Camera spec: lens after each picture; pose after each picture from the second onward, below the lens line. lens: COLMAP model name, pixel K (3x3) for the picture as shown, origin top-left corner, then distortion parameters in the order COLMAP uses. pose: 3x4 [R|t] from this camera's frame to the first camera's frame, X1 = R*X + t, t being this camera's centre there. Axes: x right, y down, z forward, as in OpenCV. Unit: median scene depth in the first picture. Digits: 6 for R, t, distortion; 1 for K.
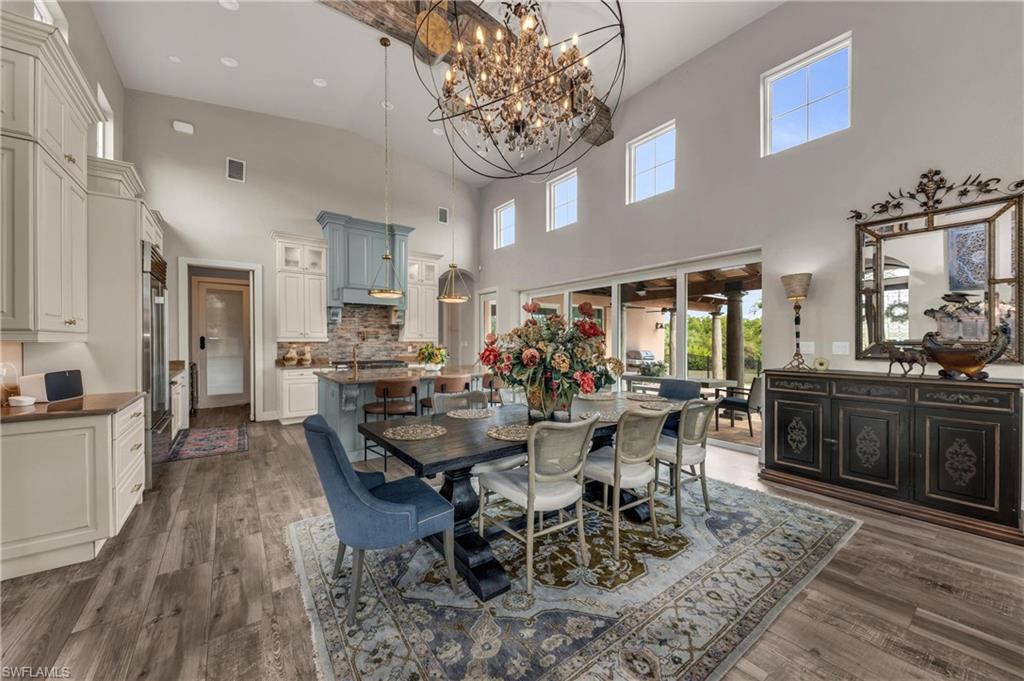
lens RADIAL K [[380.9, 0, 512.8], [0, 380.9, 344.3], [0, 0, 1]] dist [0.012423, -0.005656]
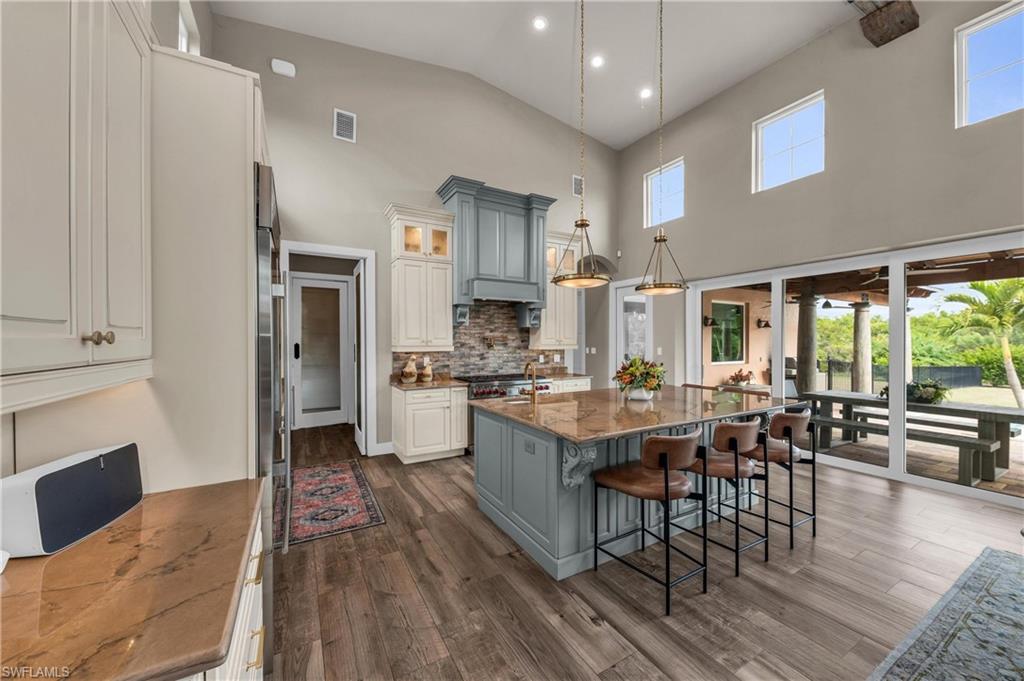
lens RADIAL K [[369.1, 0, 506.9], [0, 369.1, 350.3], [0, 0, 1]] dist [0.001312, -0.002910]
pose [[0.992194, 0.000502, -0.124706, -0.293658], [0.001729, 0.999840, 0.017787, -0.022029], [0.124695, -0.017864, 0.992034, 0.289827]]
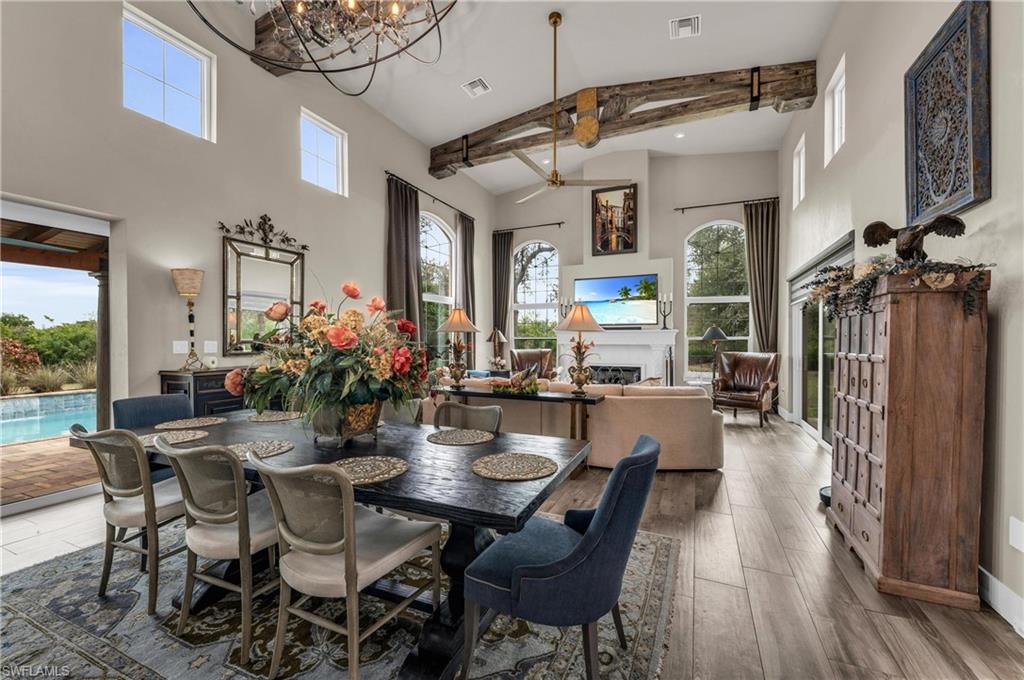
lens RADIAL K [[413.1, 0, 515.0], [0, 413.1, 343.0], [0, 0, 1]] dist [0.008484, -0.002809]
pose [[-0.495713, -0.005932, 0.868466, -0.317267], [0.007764, 0.999906, 0.011261, -0.003409], [-0.868452, 0.012325, -0.495621, 0.470008]]
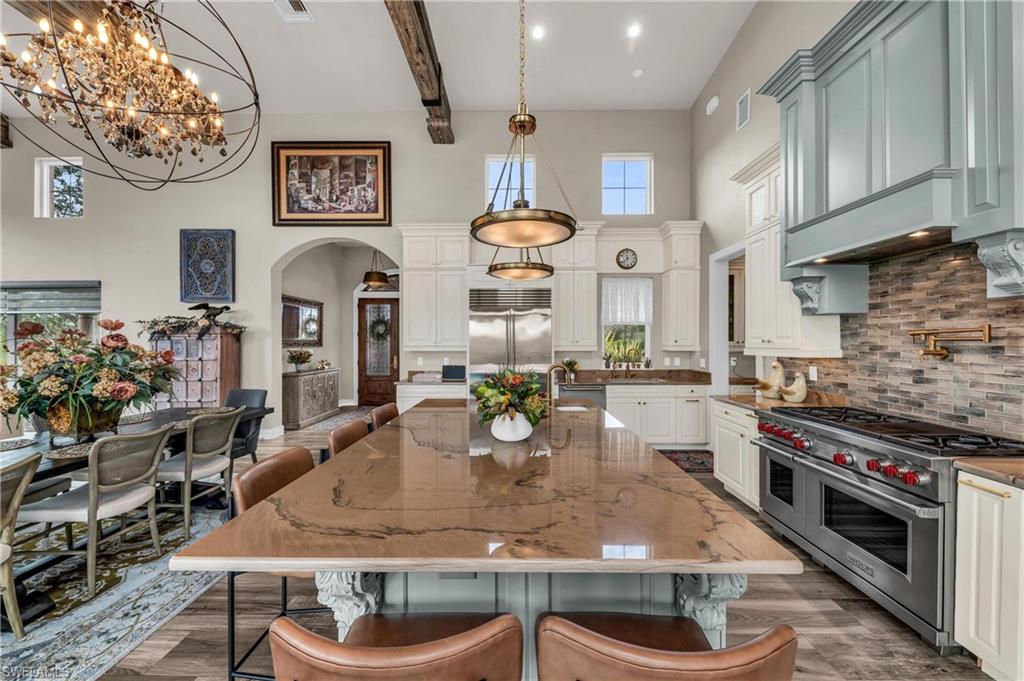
lens RADIAL K [[369.1, 0, 512.1], [0, 369.1, 342.8], [0, 0, 1]] dist [0.001312, -0.002910]
pose [[-0.601088, 0.001652, -0.799181, 0.074732], [-0.005526, 0.999965, 0.006223, -0.026141], [0.799164, 0.008157, -0.601058, 1.005222]]
